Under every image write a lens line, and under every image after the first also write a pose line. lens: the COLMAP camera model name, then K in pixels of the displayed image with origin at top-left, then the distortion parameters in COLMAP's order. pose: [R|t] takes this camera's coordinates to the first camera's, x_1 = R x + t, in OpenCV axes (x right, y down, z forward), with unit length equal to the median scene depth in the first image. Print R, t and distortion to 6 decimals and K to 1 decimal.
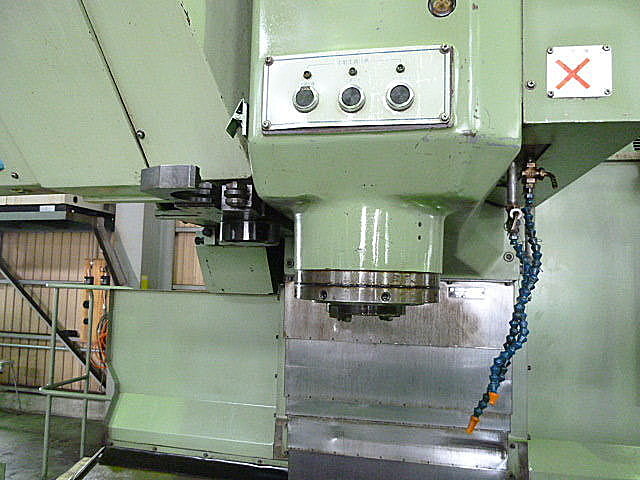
lens RADIAL K [[487.4, 0, 319.6], [0, 487.4, 244.1], [0, 0, 1]] dist [-0.031085, 0.006872]
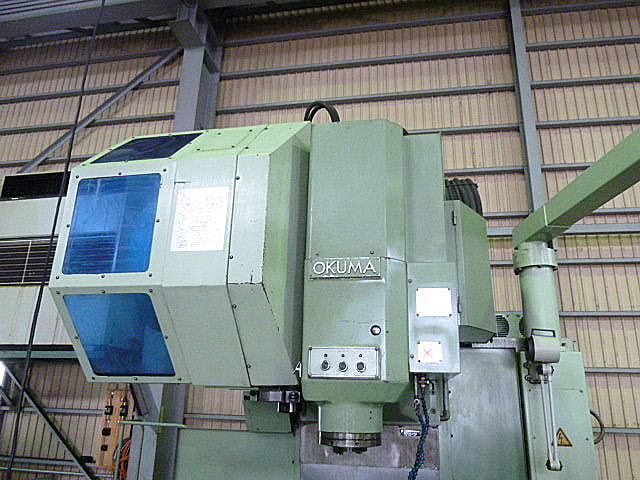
lens RADIAL K [[478.1, 0, 328.0], [0, 478.1, 240.5], [0, 0, 1]] dist [-0.002532, -0.038712]
pose [[0.999069, 0.007476, 0.042491, -0.045319], [0.002962, 0.970662, -0.240432, -0.117434], [-0.043042, 0.240334, 0.969736, -0.589409]]
